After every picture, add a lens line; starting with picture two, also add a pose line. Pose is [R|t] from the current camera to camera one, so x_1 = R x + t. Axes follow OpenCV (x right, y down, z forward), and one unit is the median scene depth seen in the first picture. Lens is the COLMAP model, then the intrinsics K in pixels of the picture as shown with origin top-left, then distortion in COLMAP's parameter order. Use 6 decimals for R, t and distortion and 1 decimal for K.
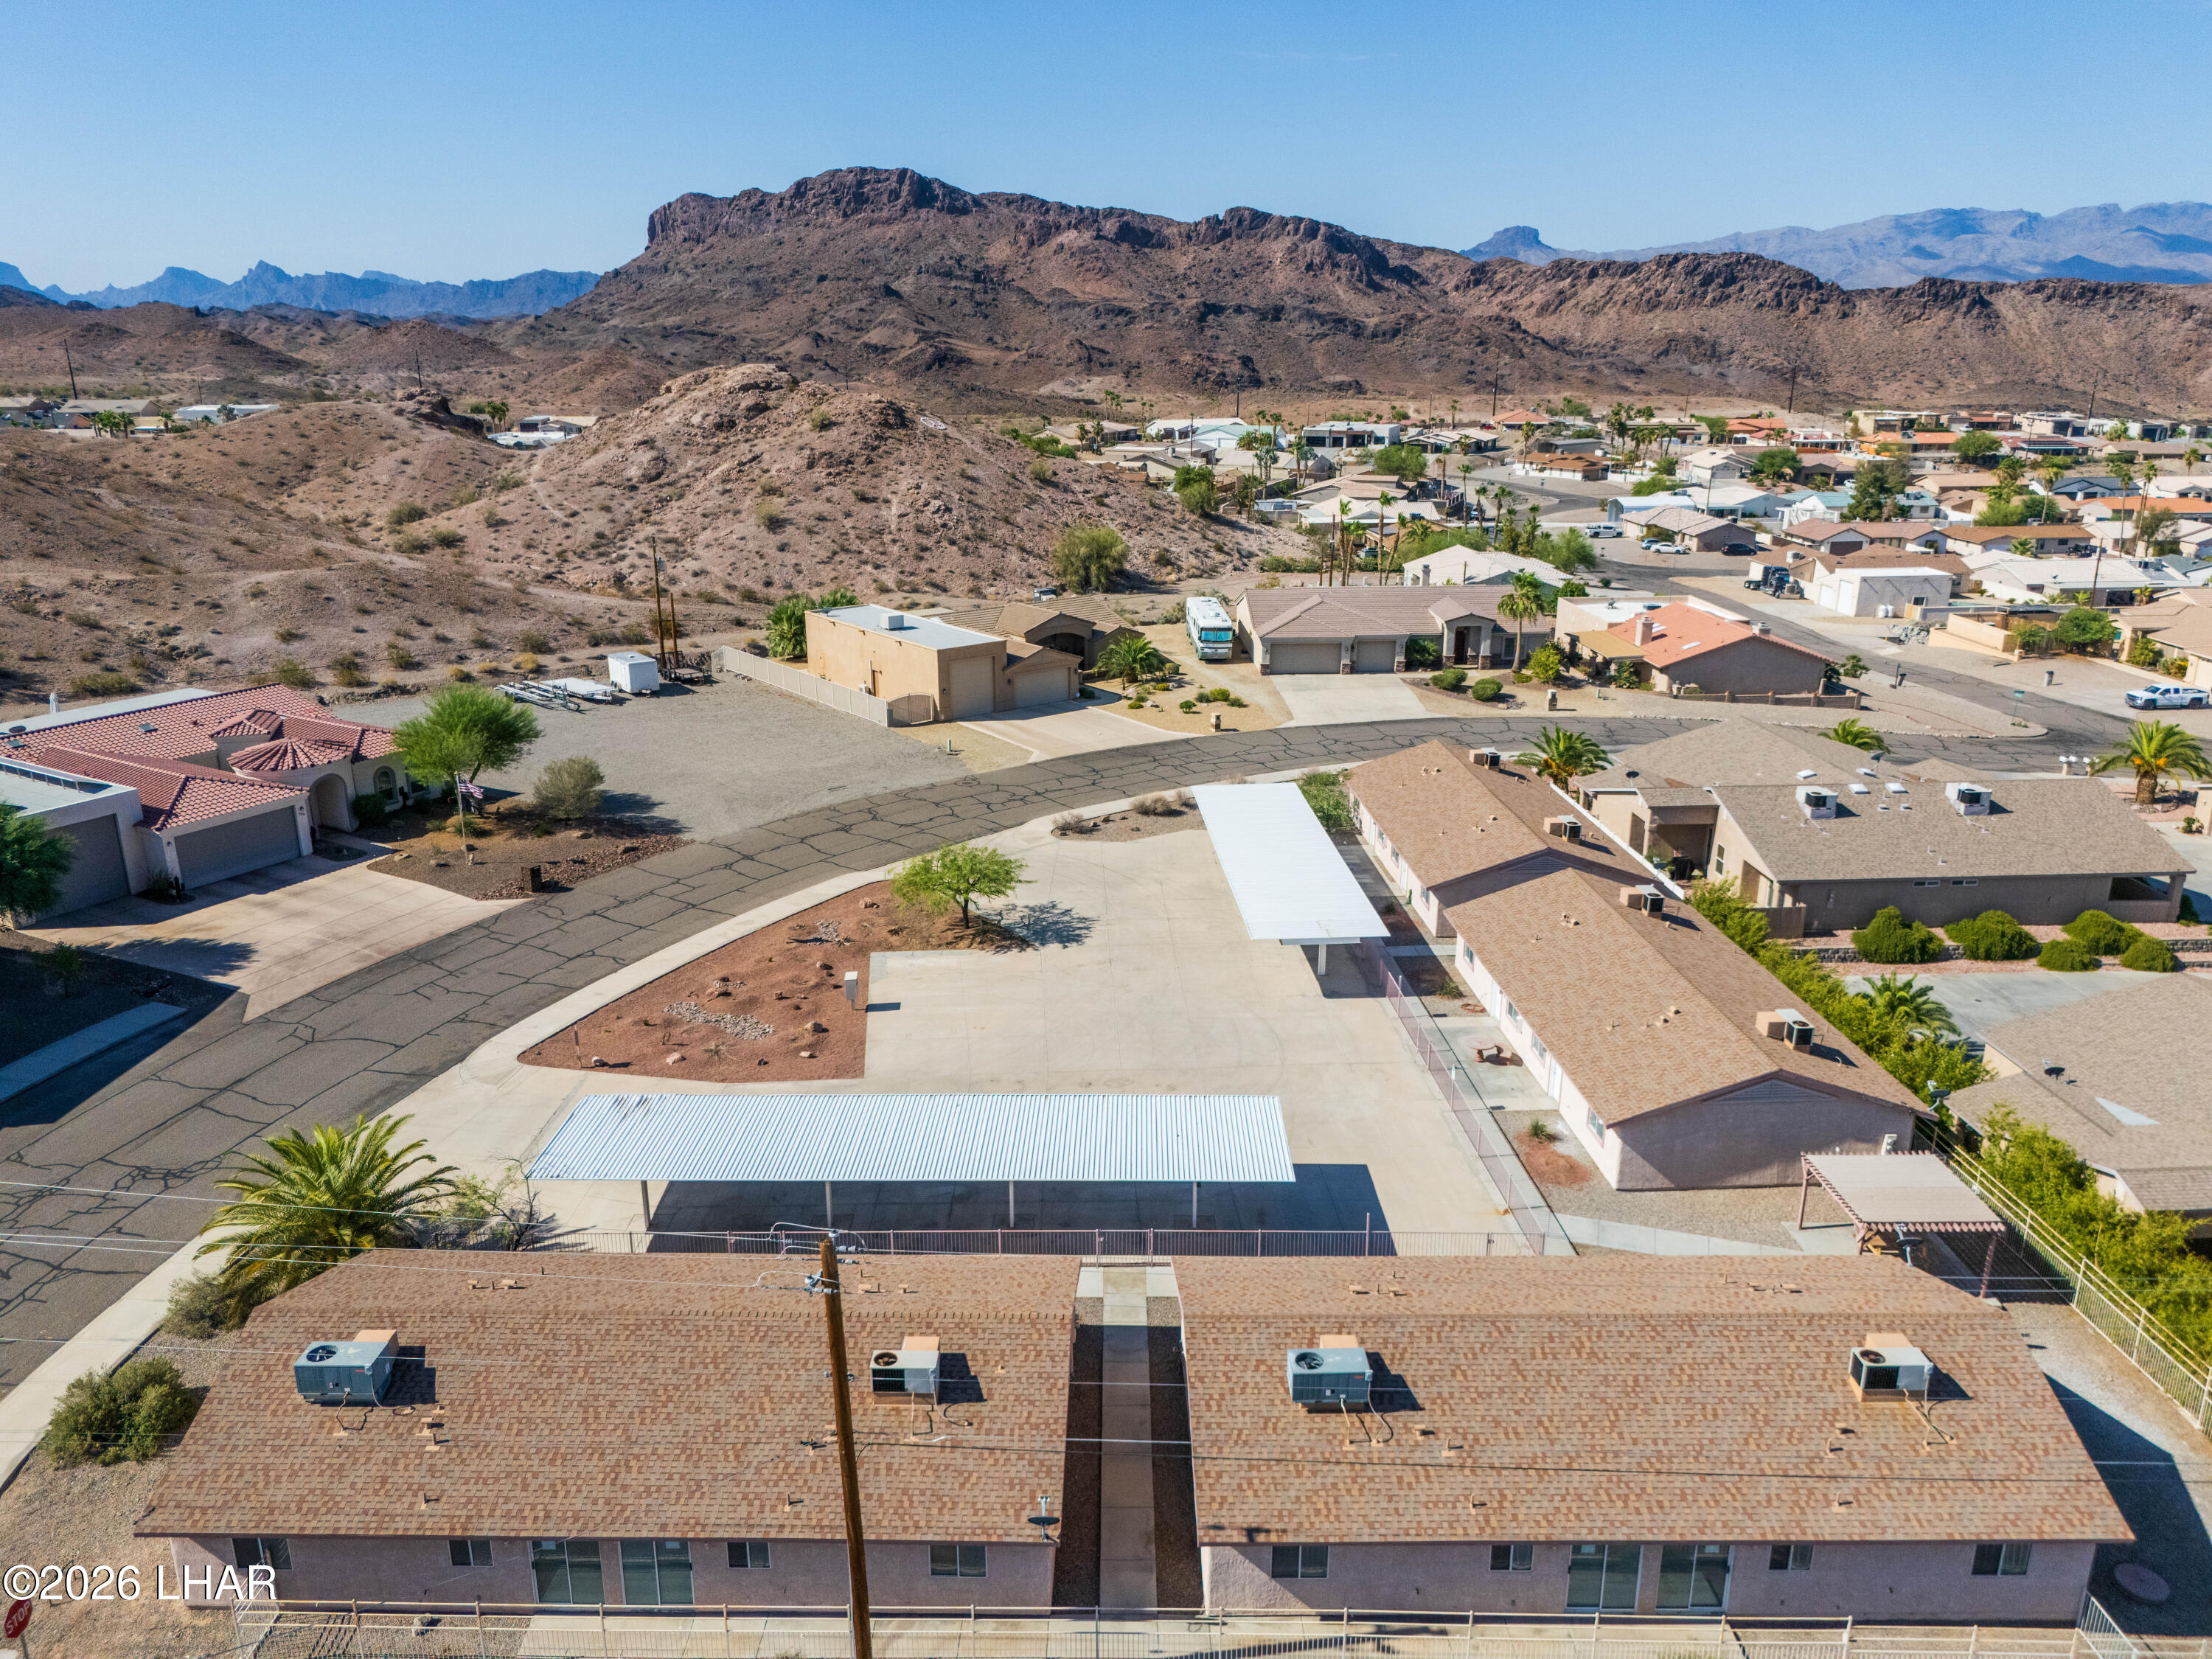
lens RADIAL K [[1629.9, 0, 1106.0], [0, 1629.9, 829.5], [0, 0, 1]] dist [0.070172, -0.064853]
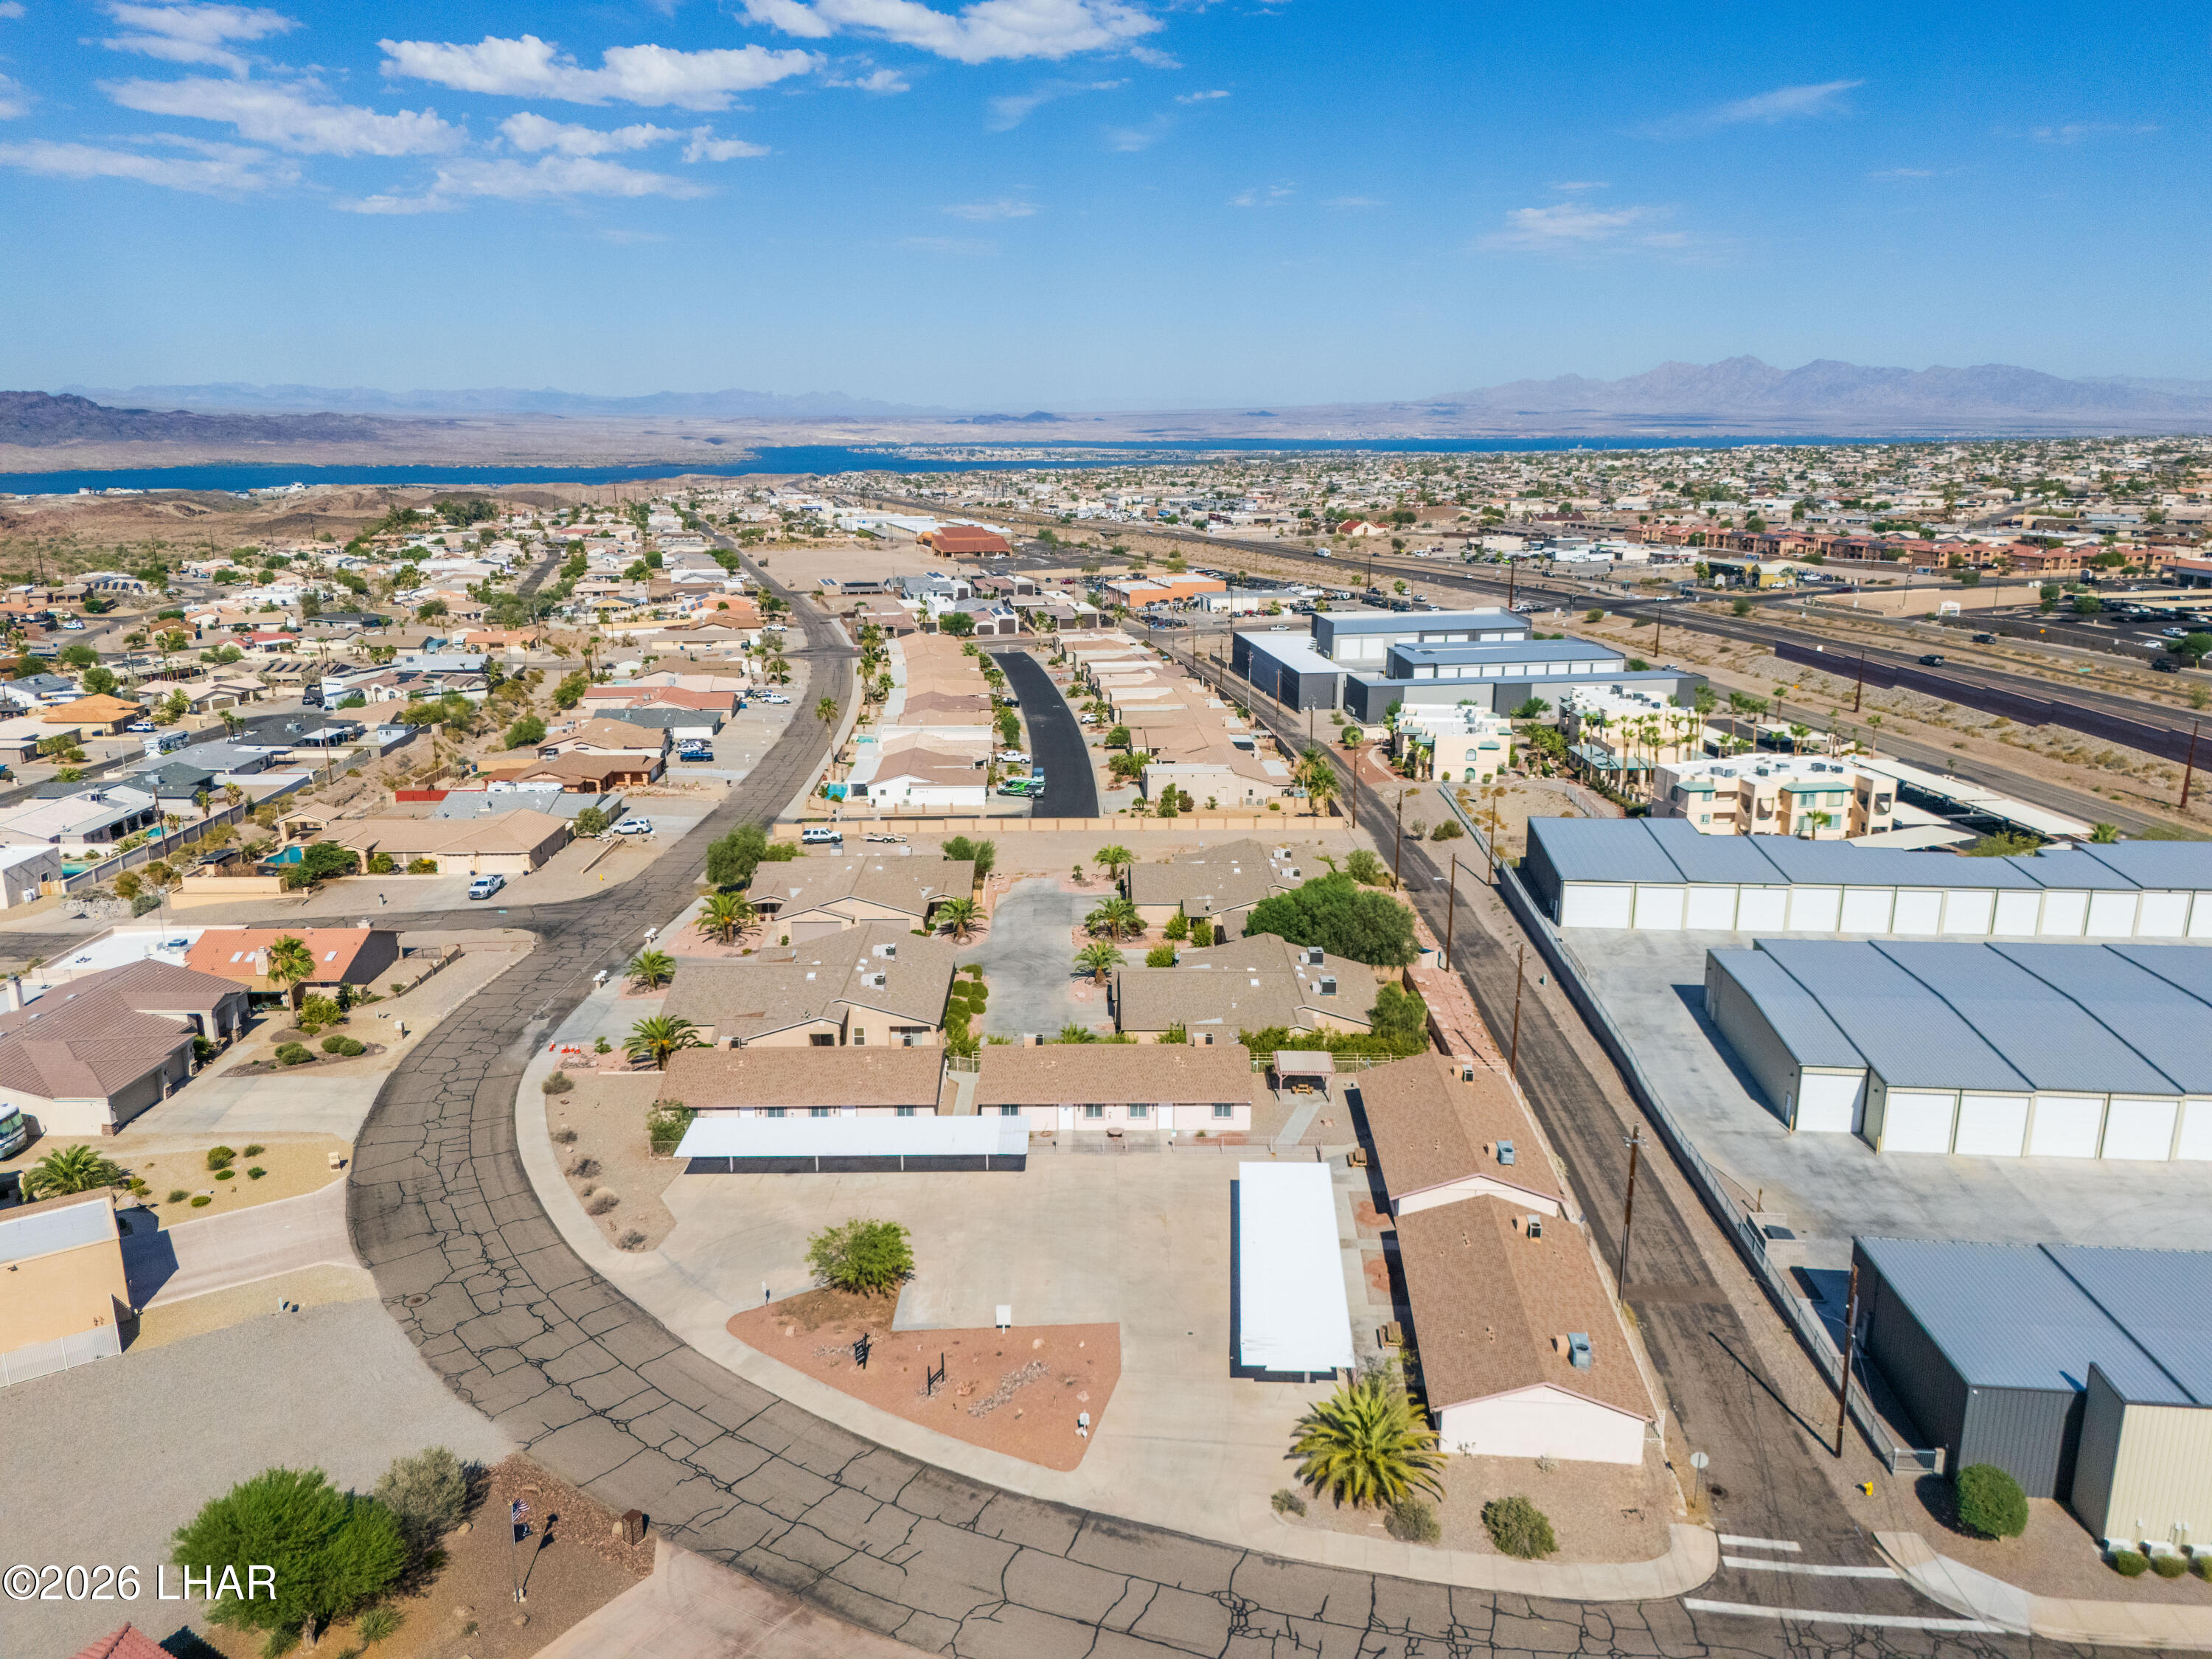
lens RADIAL K [[1629.9, 0, 1106.0], [0, 1629.9, 829.5], [0, 0, 1]] dist [0.070172, -0.064853]
pose [[0.050544, -0.243194, 0.968660, -0.677422], [0.300505, 0.928657, 0.217471, -0.270762], [-0.952440, 0.280095, 0.120019, 0.317977]]
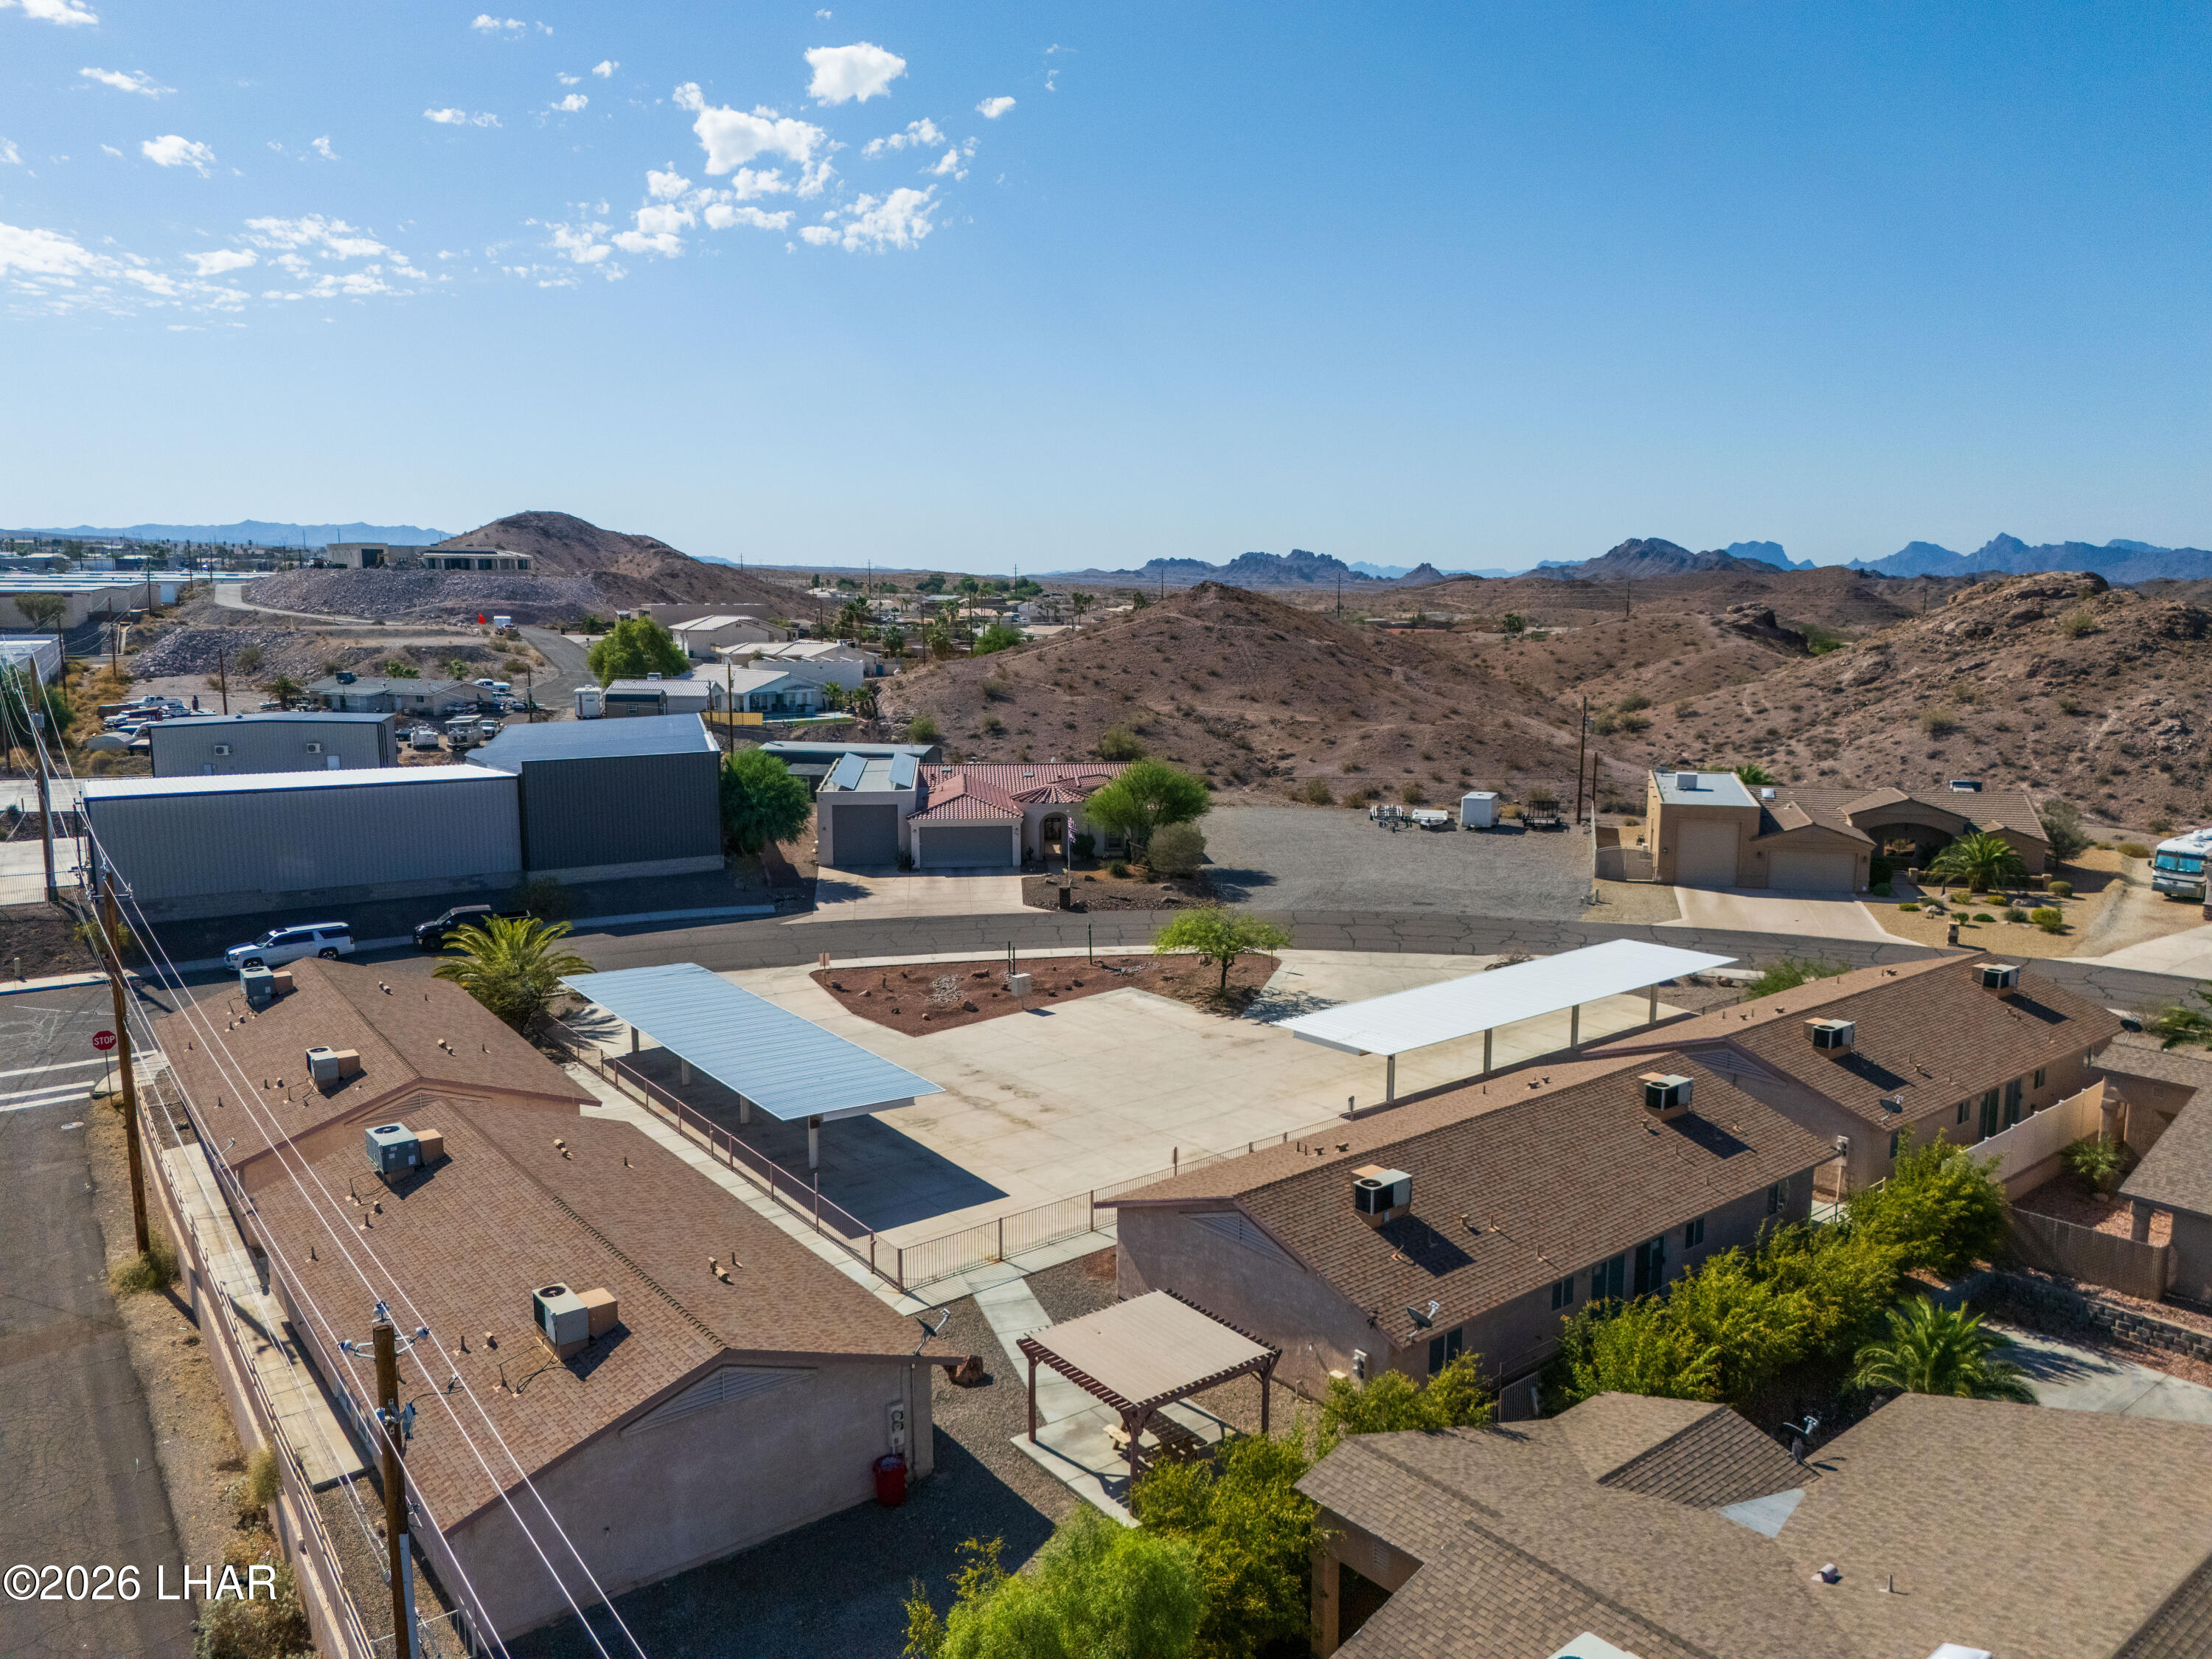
lens RADIAL K [[1629.9, 0, 1106.0], [0, 1629.9, 829.5], [0, 0, 1]] dist [0.070172, -0.064853]
pose [[0.587064, 0.121405, -0.800385, 0.372386], [-0.243047, 0.969512, -0.031210, 0.006434], [0.772194, 0.212853, 0.598673, 0.175891]]
